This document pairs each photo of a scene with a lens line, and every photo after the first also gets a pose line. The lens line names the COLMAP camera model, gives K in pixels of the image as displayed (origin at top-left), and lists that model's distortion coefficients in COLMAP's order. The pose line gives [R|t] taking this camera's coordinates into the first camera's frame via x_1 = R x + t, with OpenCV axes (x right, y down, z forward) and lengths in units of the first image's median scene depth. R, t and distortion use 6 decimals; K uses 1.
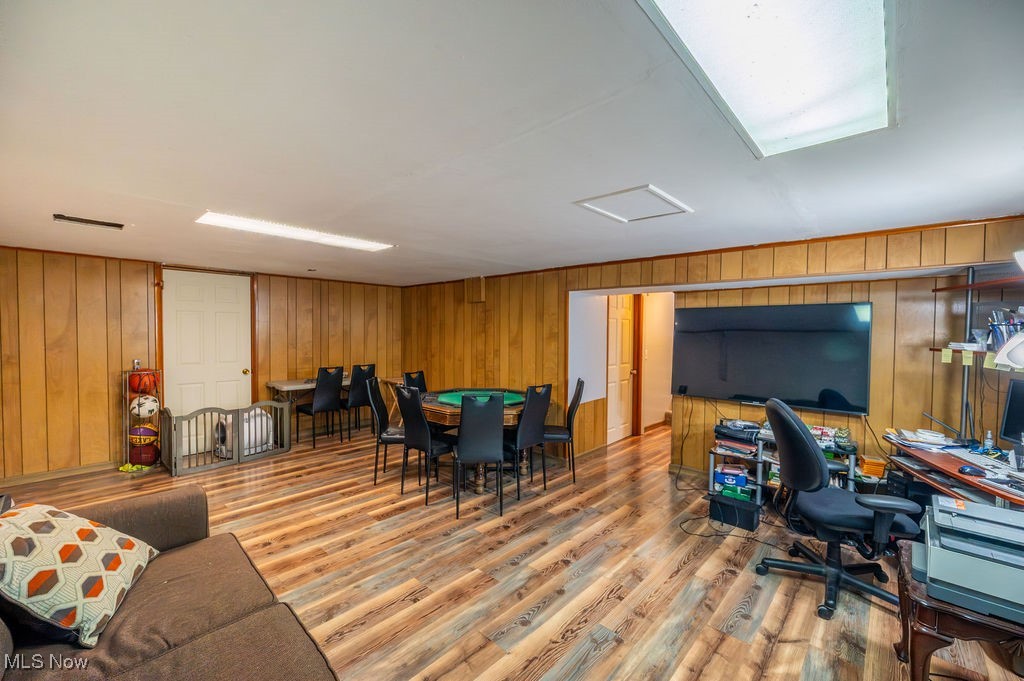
lens RADIAL K [[416.0, 0, 511.4], [0, 416.0, 343.2], [0, 0, 1]] dist [-0.004513, -0.000446]
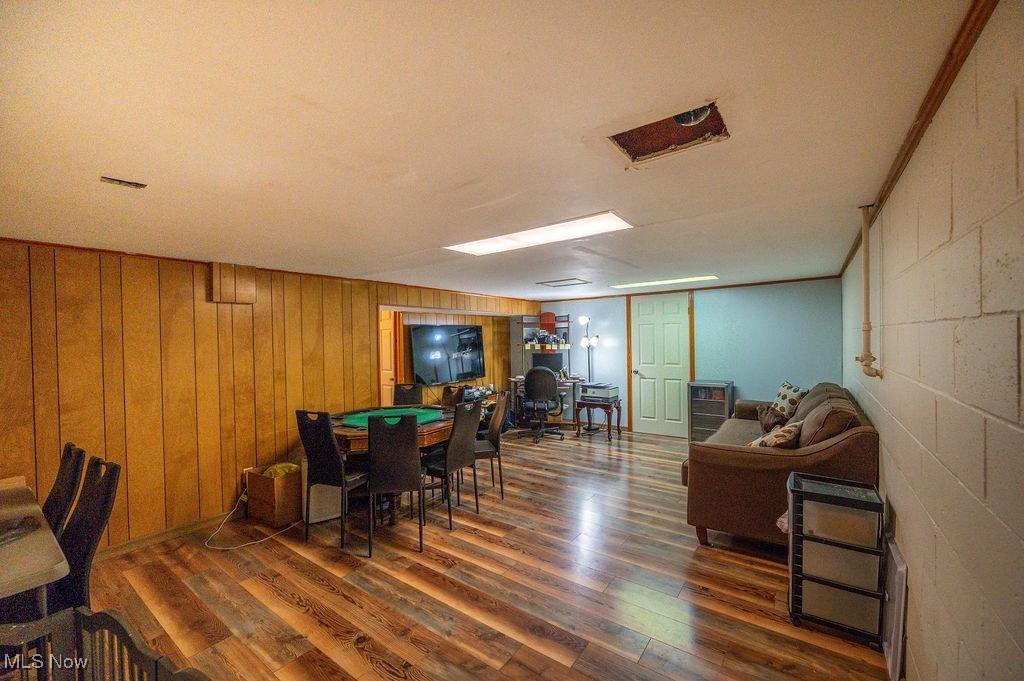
lens RADIAL K [[416.0, 0, 511.4], [0, 416.0, 343.2], [0, 0, 1]] dist [-0.004513, -0.000446]
pose [[-0.134015, -0.022805, 0.990717, -1.228460], [0.039227, 0.998830, 0.028298, -0.057544], [-0.990203, 0.042655, -0.132964, 1.039137]]
